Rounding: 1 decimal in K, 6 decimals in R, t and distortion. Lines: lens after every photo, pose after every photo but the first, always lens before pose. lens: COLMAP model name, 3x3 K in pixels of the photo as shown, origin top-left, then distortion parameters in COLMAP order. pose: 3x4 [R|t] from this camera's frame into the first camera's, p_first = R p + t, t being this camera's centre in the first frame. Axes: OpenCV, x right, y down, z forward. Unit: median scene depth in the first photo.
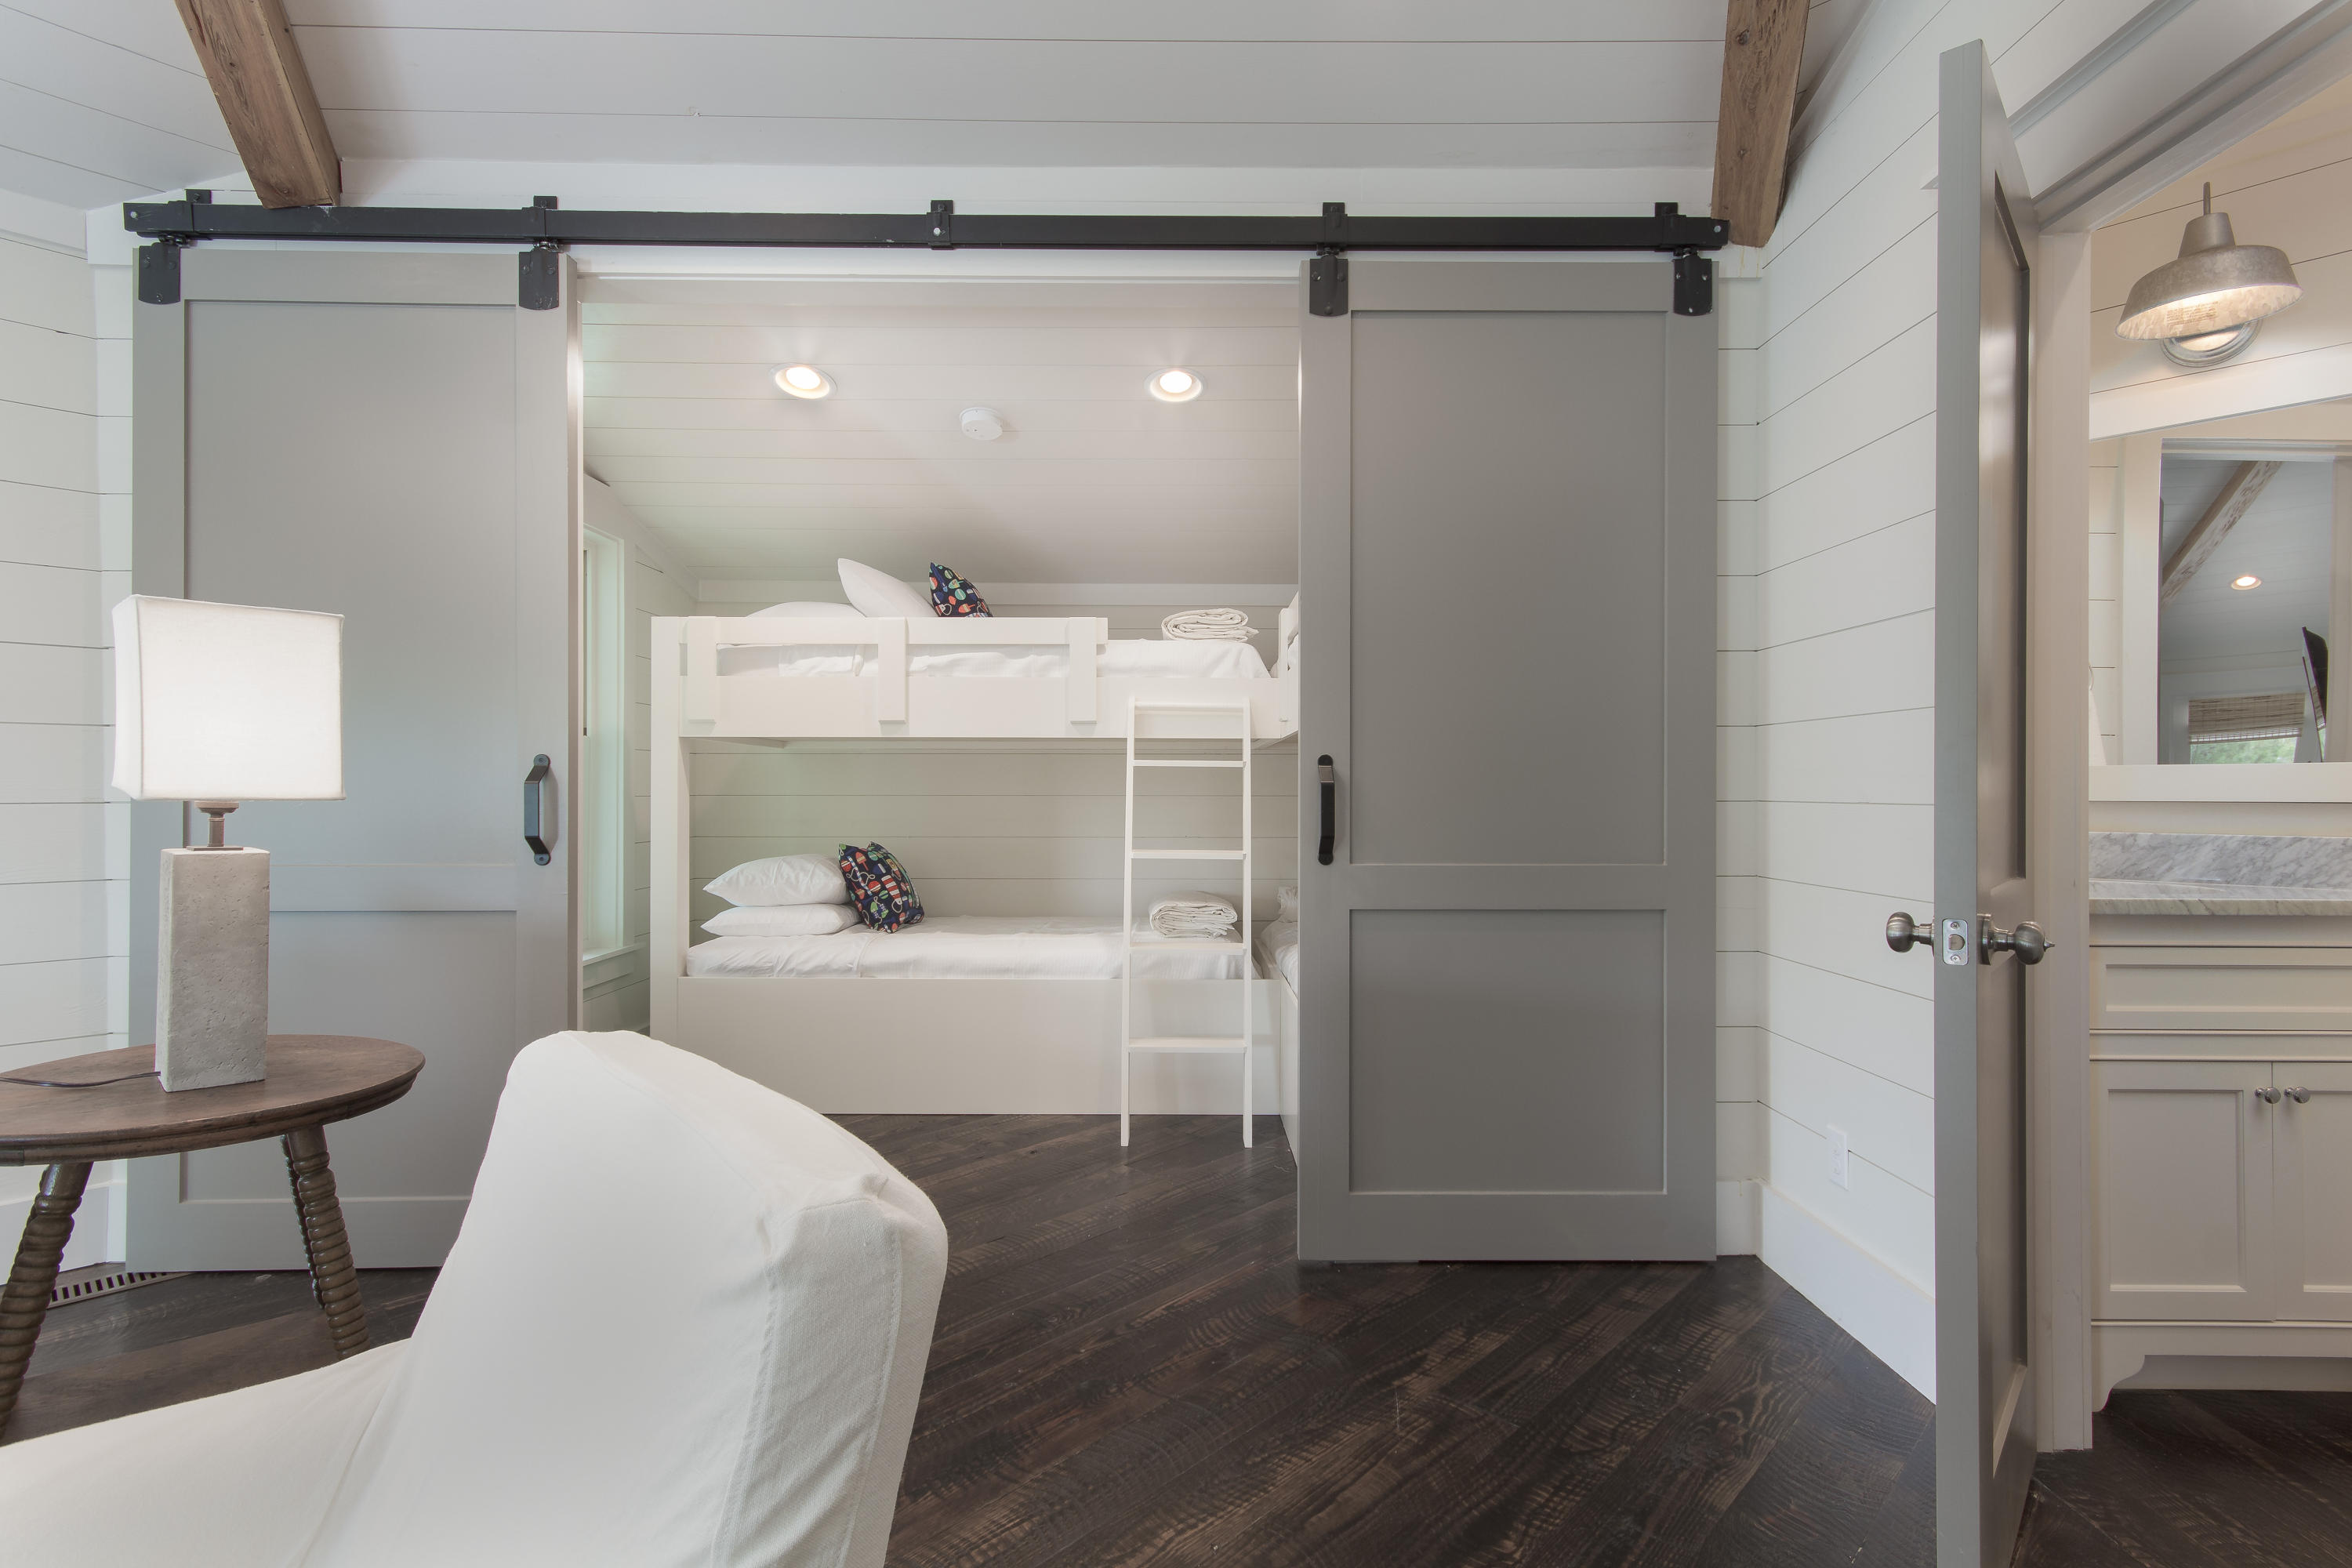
lens RADIAL K [[1109.9, 0, 1176.0], [0, 1109.9, 784.0], [0, 0, 1]] dist [0.003124, 0.000489]
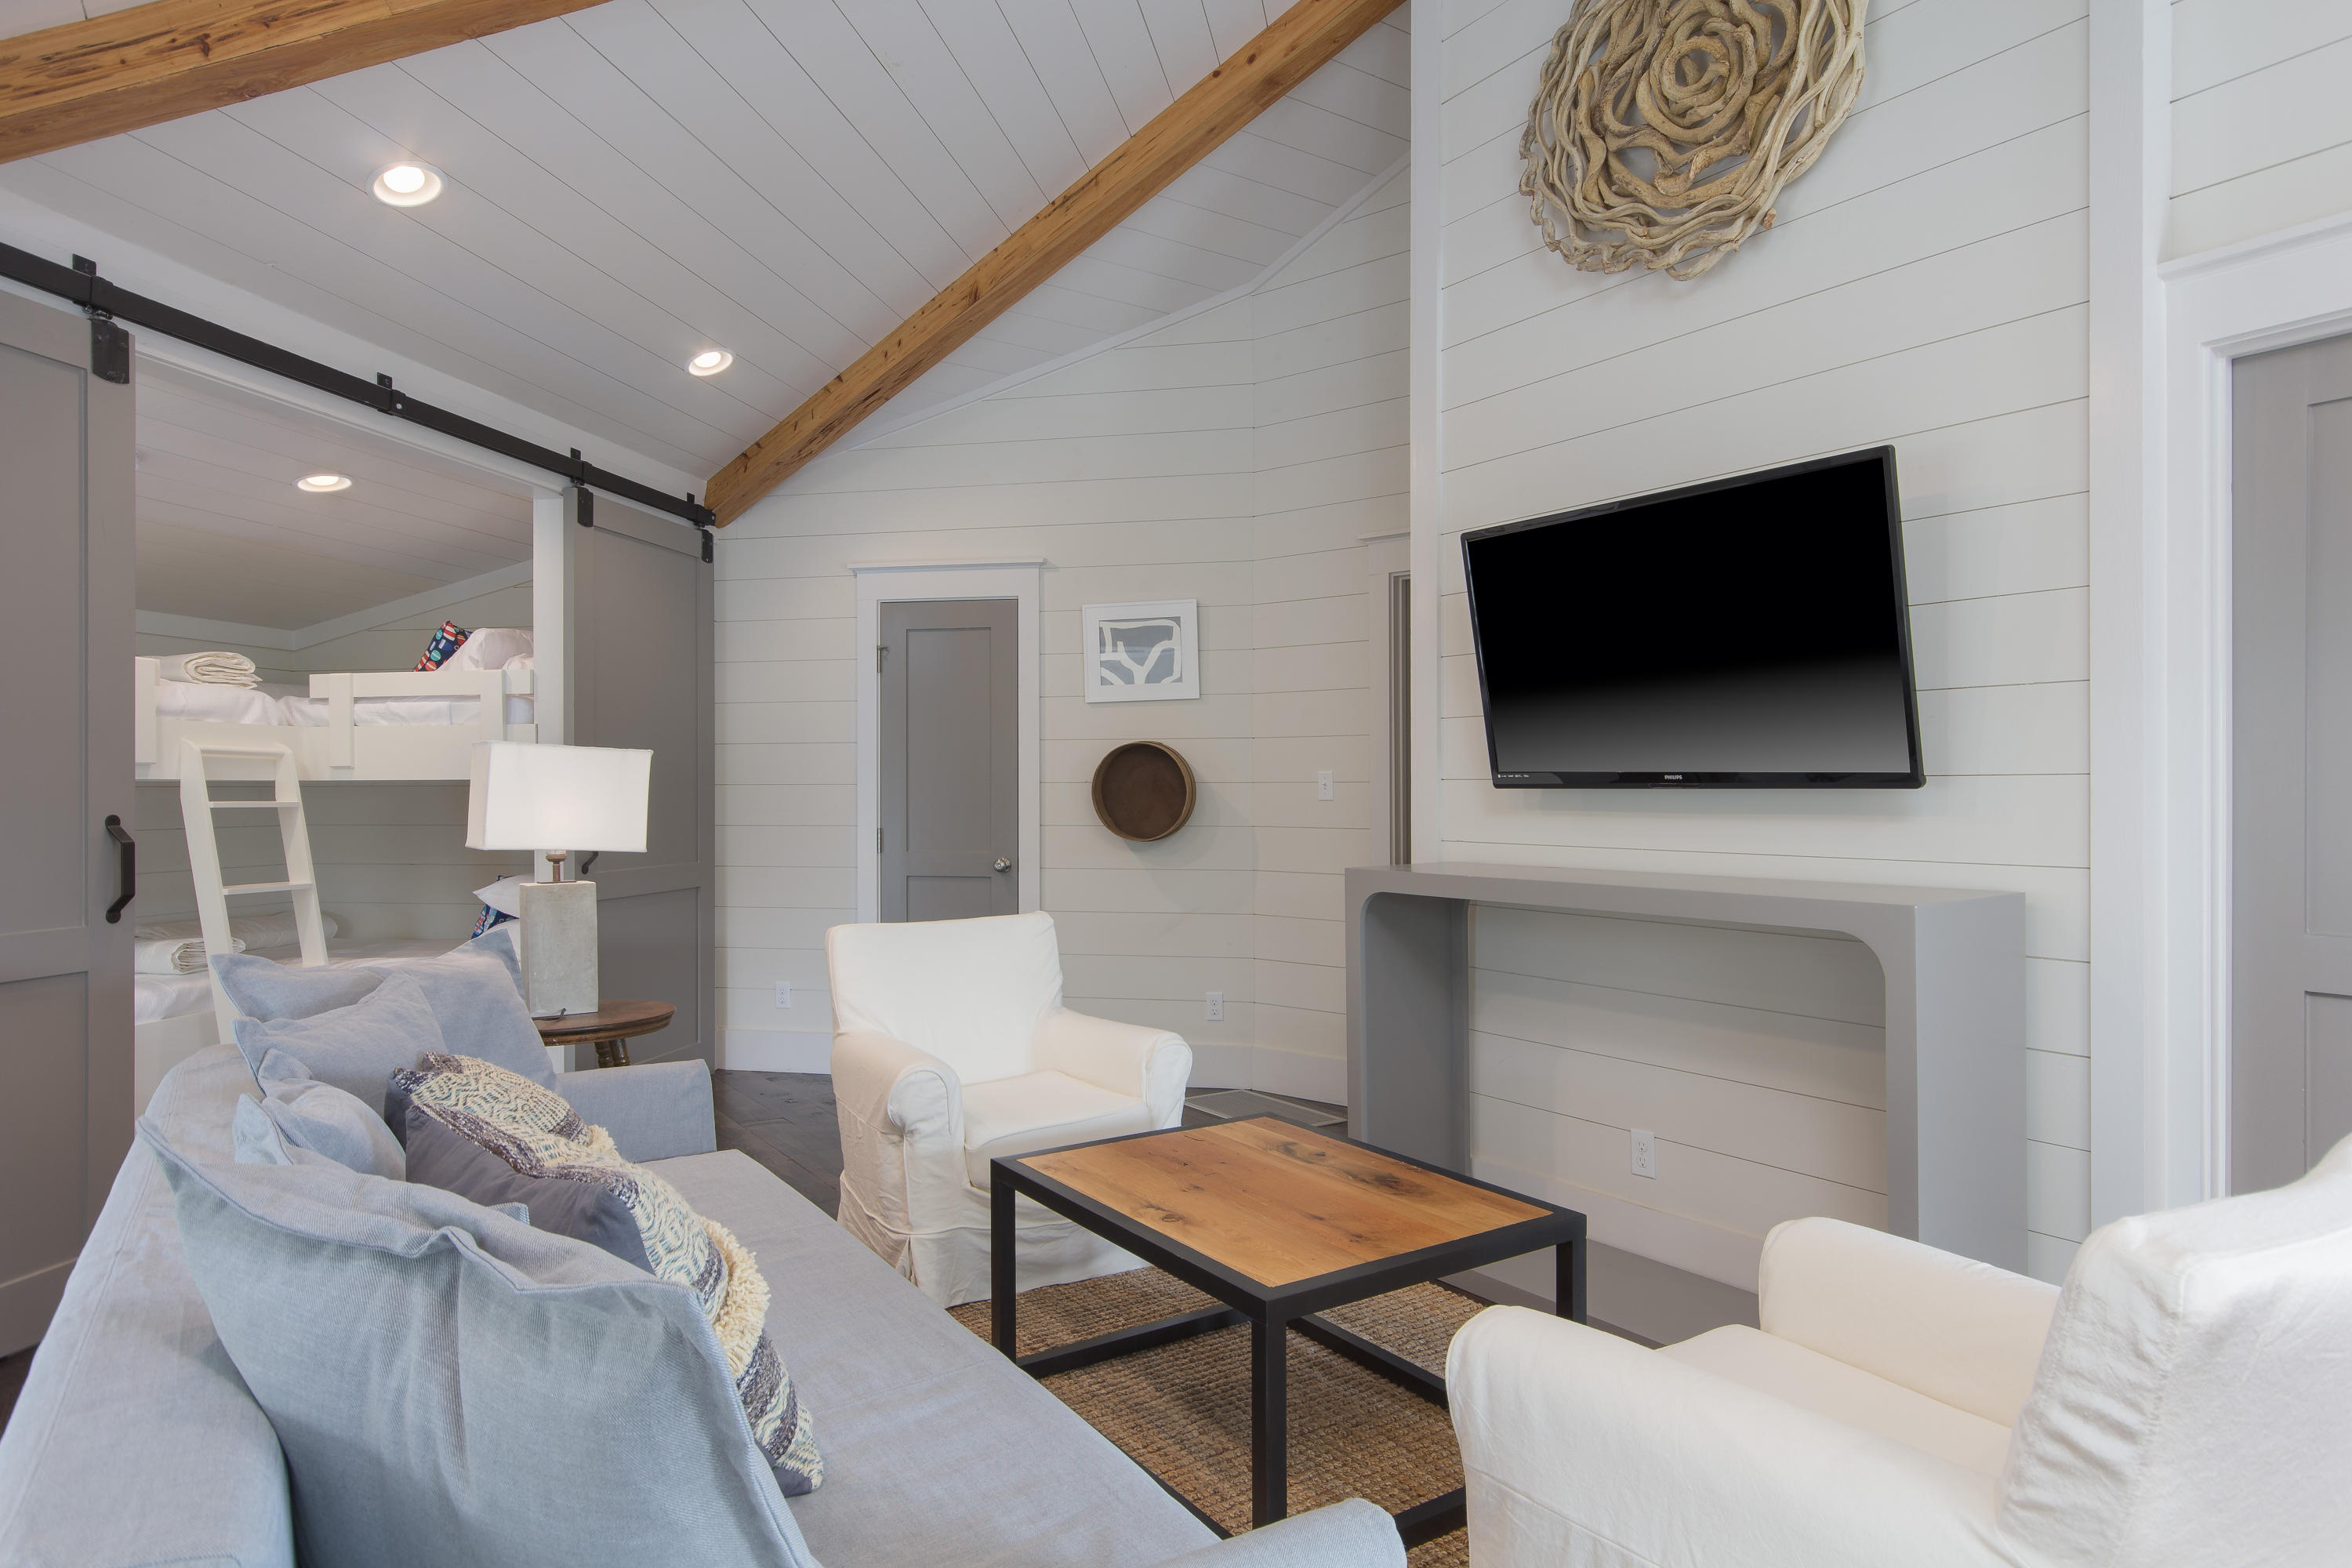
lens RADIAL K [[1386.9, 0, 1134.4], [0, 1386.9, 790.1], [0, 0, 1]] dist [0.045080, 0.000156]
pose [[0.237819, -0.001052, 0.971309, -1.591660], [0.001382, 0.999999, 0.000744, -0.045933], [-0.971309, 0.001166, 0.237820, -0.232700]]
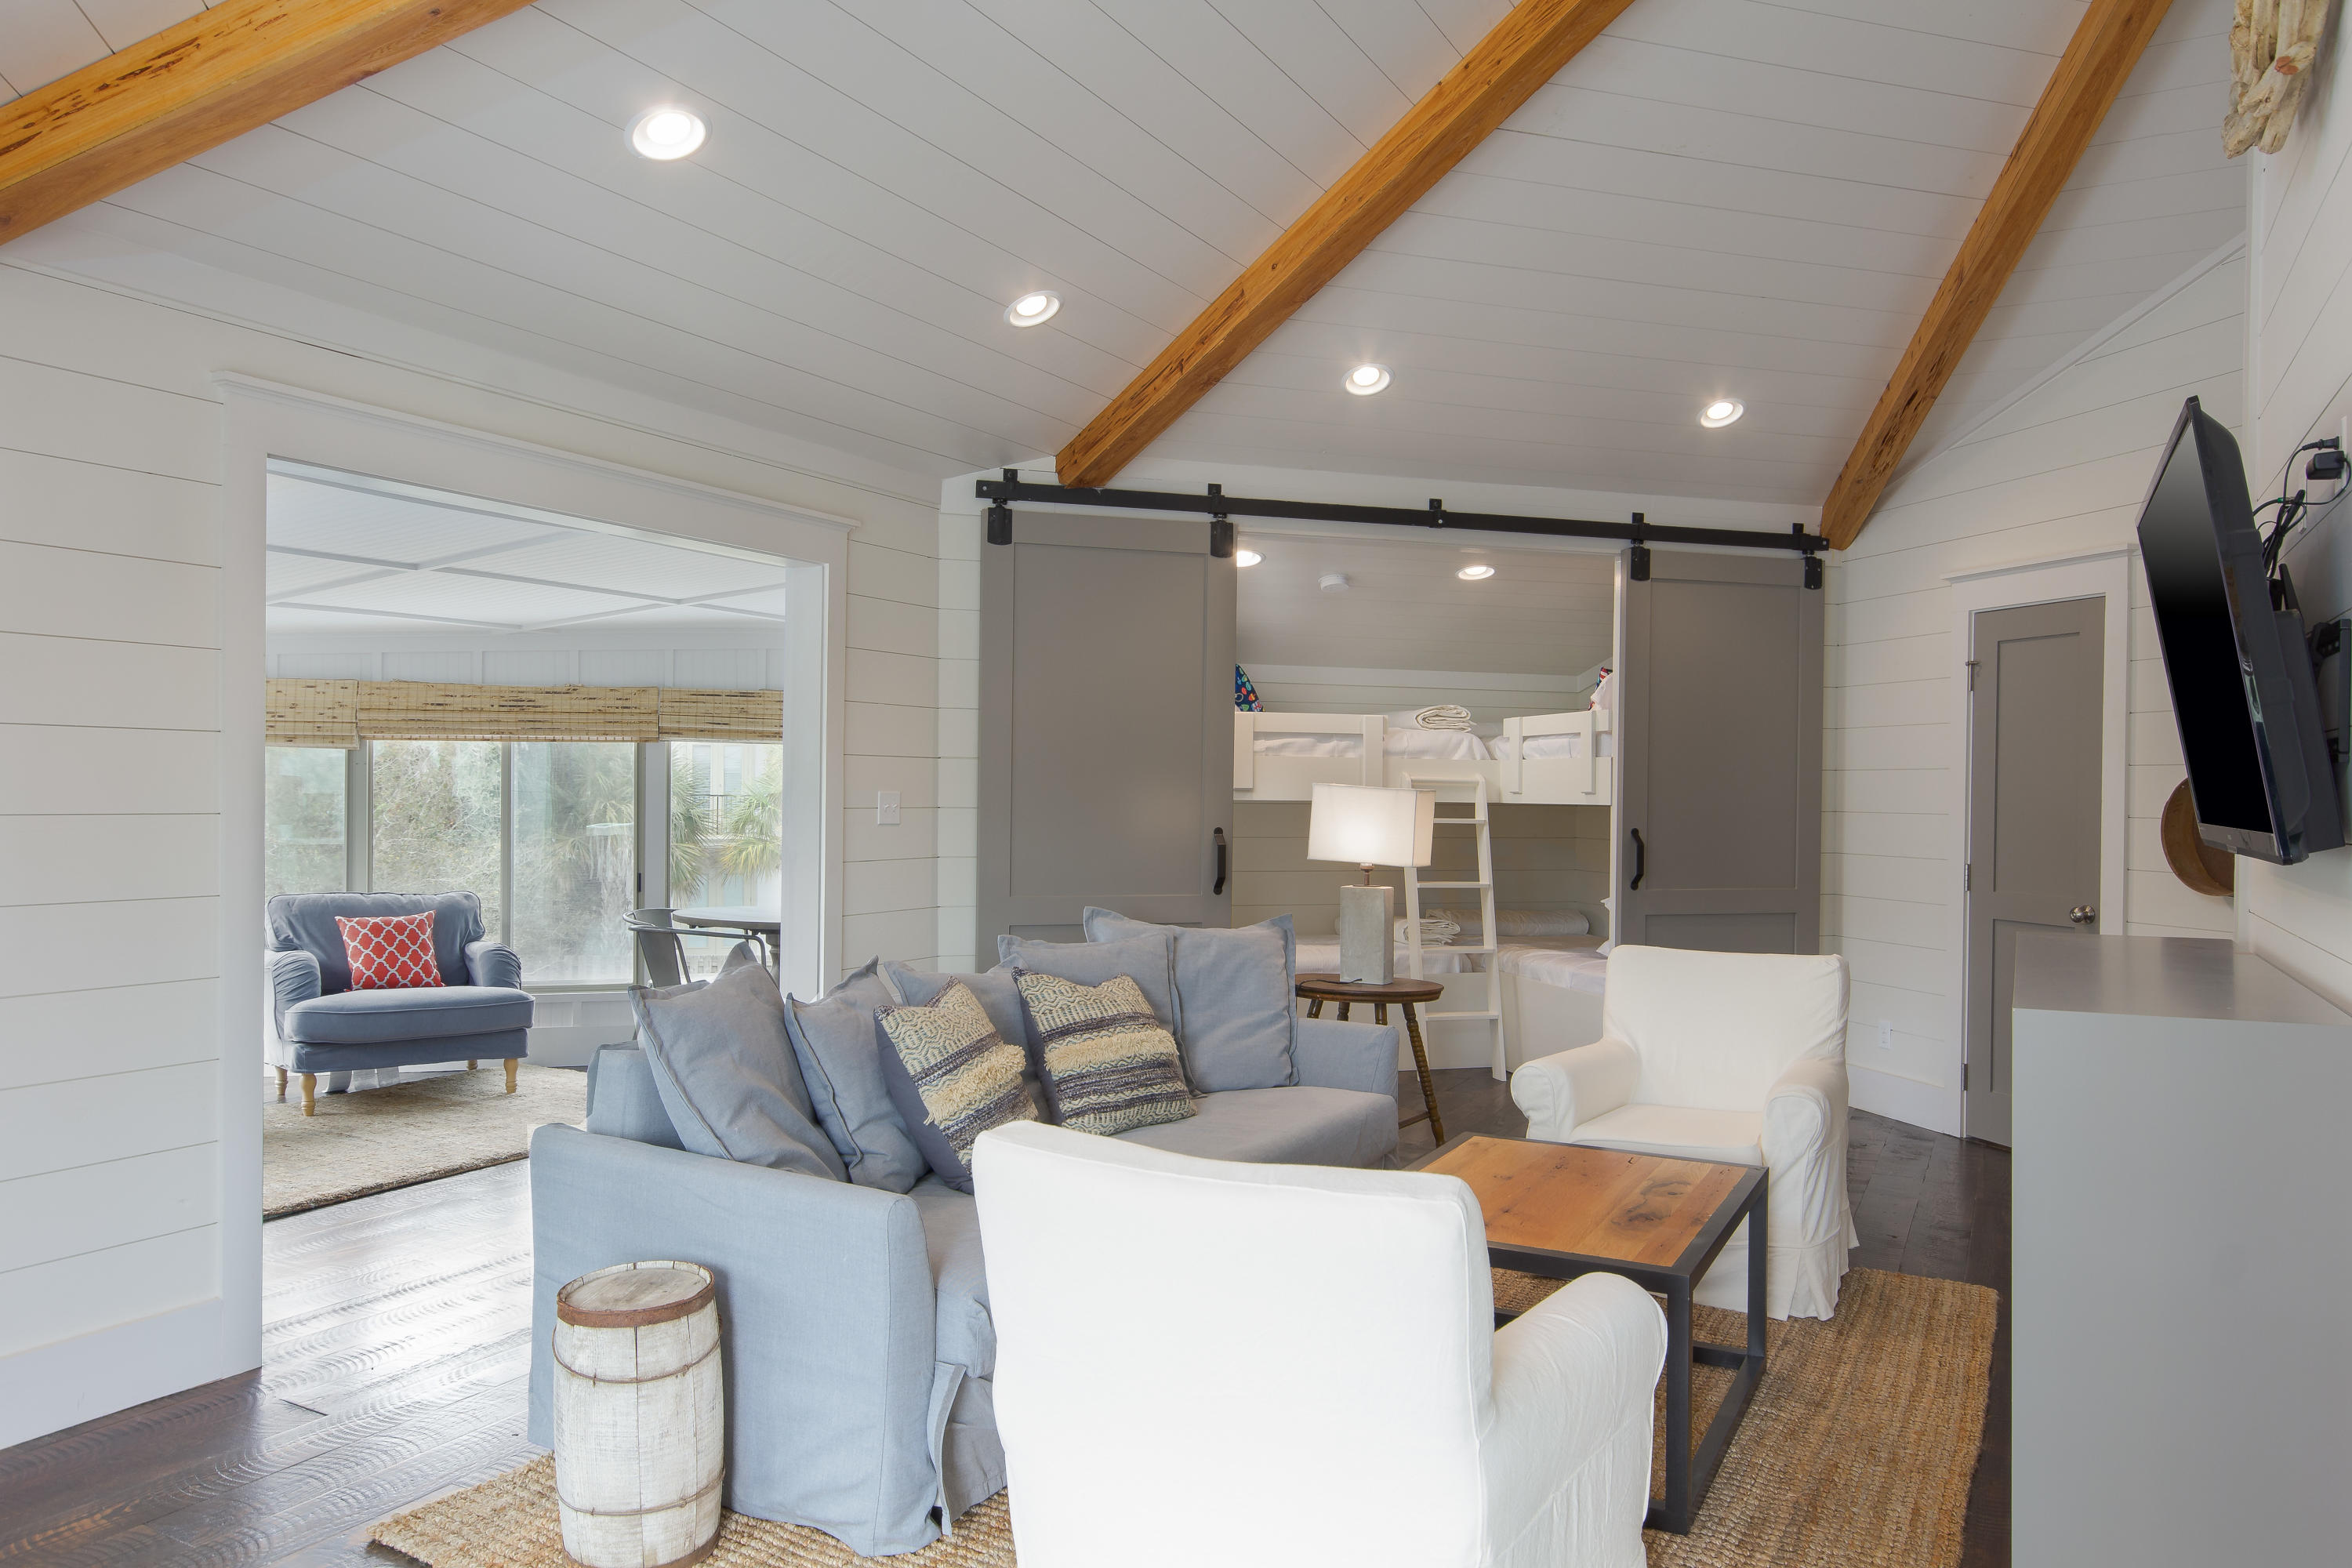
lens RADIAL K [[1552.8, 0, 1173.4], [0, 1552.8, 795.9], [0, 0, 1]] dist [0.003370, -0.000556]
pose [[0.964289, 0.009583, 0.264680, -1.222094], [-0.011079, 0.999930, 0.004159, -0.077845], [-0.264621, -0.006943, 0.964327, -1.191844]]
